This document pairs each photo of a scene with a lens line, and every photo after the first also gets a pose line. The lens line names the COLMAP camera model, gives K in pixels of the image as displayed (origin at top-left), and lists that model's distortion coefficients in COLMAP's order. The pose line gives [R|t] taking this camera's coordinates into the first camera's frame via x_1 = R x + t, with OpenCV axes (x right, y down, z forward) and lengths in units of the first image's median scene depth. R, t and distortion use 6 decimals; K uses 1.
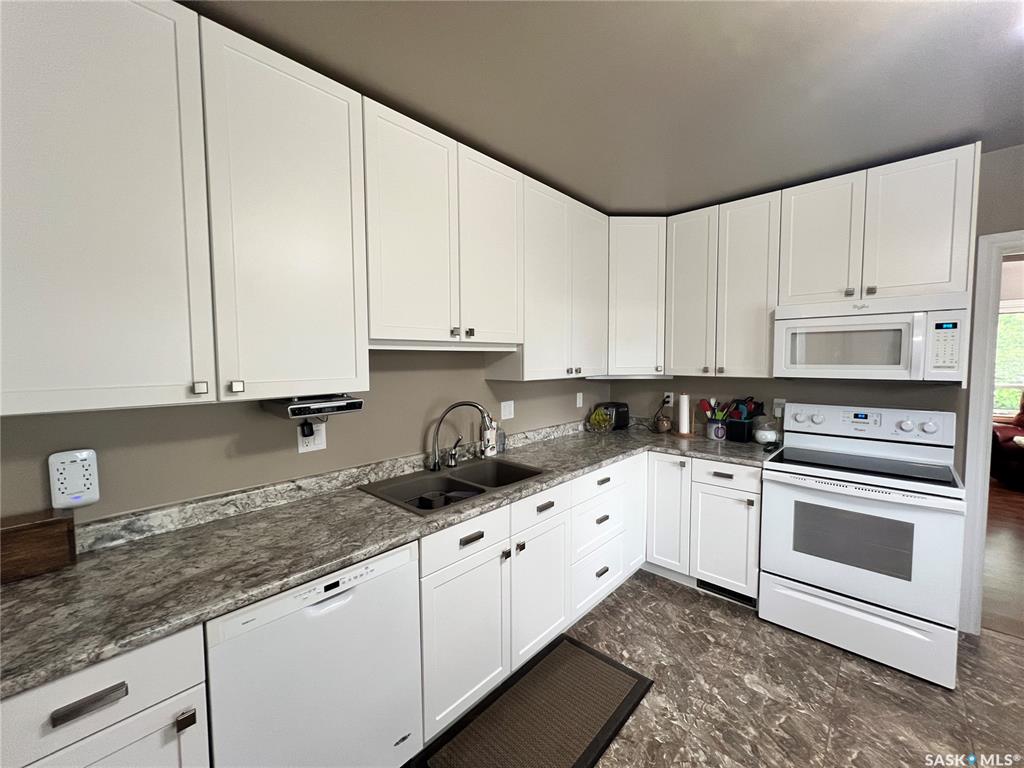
lens RADIAL K [[410.6, 0, 512.3], [0, 410.6, 383.2], [0, 0, 1]] dist [0.000835, -0.000051]
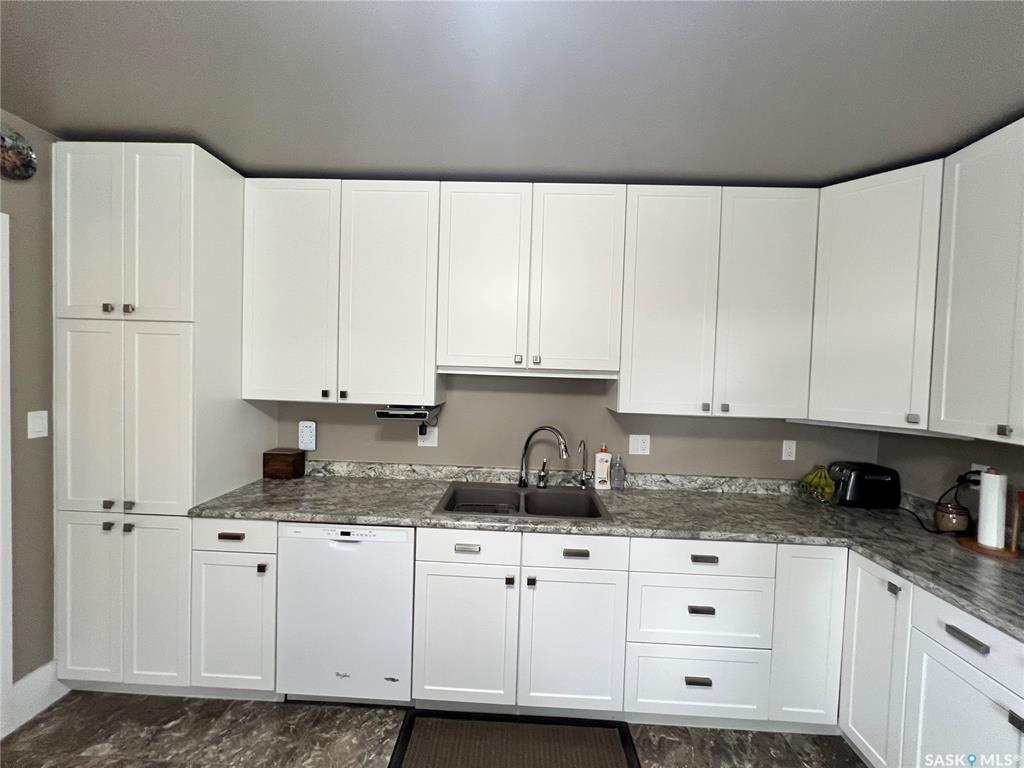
lens RADIAL K [[410.6, 0, 511.4], [0, 410.6, 382.8], [0, 0, 1]] dist [0.000835, -0.000051]
pose [[0.653064, 0.049386, -0.755691, 0.699850], [-0.082205, 0.996598, -0.005911, -0.058594], [0.752828, 0.065982, 0.654902, 0.299145]]
